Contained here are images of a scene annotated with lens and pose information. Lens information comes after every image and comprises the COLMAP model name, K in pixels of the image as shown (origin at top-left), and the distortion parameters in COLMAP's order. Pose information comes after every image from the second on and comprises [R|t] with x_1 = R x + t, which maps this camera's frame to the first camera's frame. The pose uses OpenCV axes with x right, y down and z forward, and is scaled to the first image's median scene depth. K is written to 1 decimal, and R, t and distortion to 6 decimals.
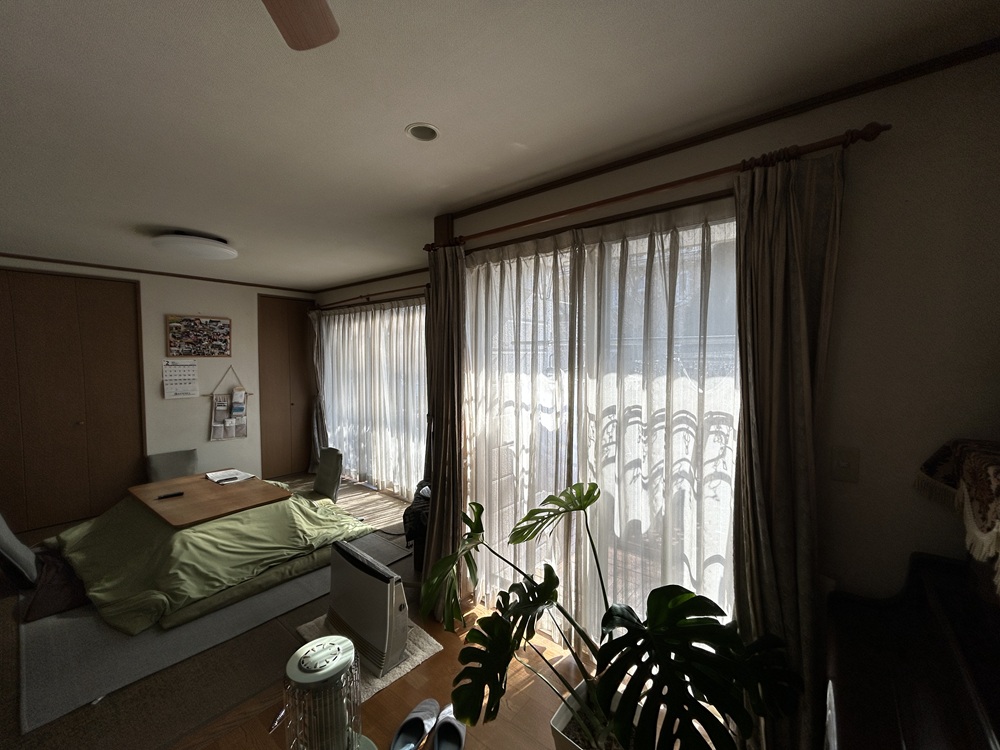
lens RADIAL K [[405.9, 0, 500.1], [0, 405.9, 373.4], [0, 0, 1]] dist [-0.002194, 0.000652]
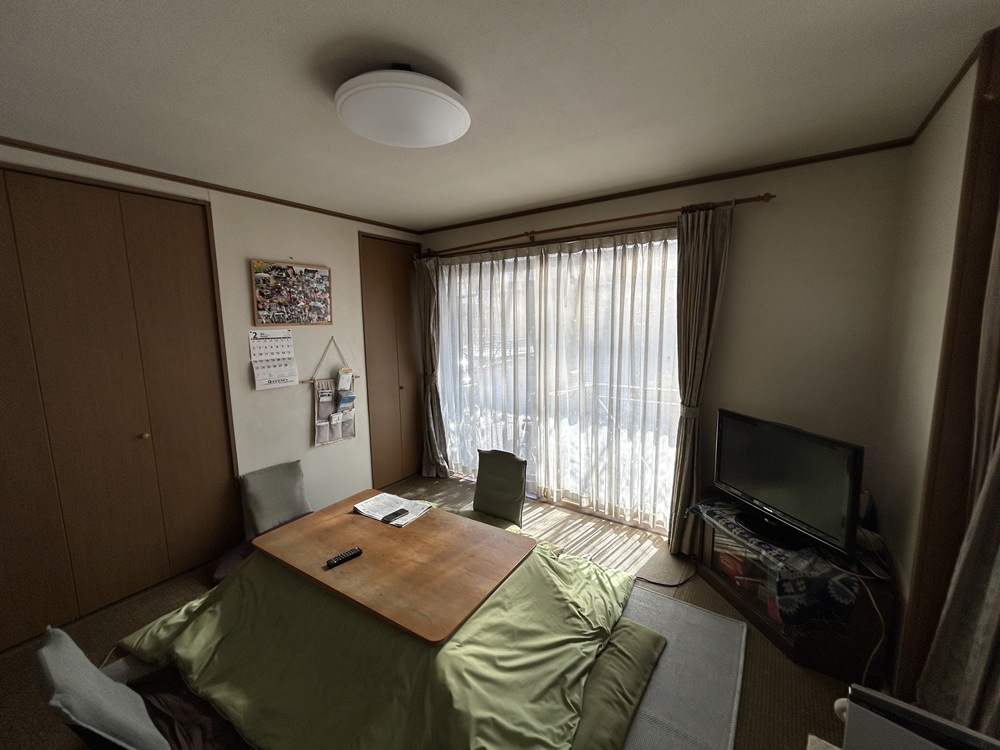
lens RADIAL K [[405.9, 0, 499.9], [0, 405.9, 375.4], [0, 0, 1]] dist [-0.002194, 0.000652]
pose [[0.996981, -0.025496, 0.073343, -0.458103], [0.018636, 0.995516, 0.092738, -0.013908], [-0.075378, -0.091091, 0.992986, 0.303961]]
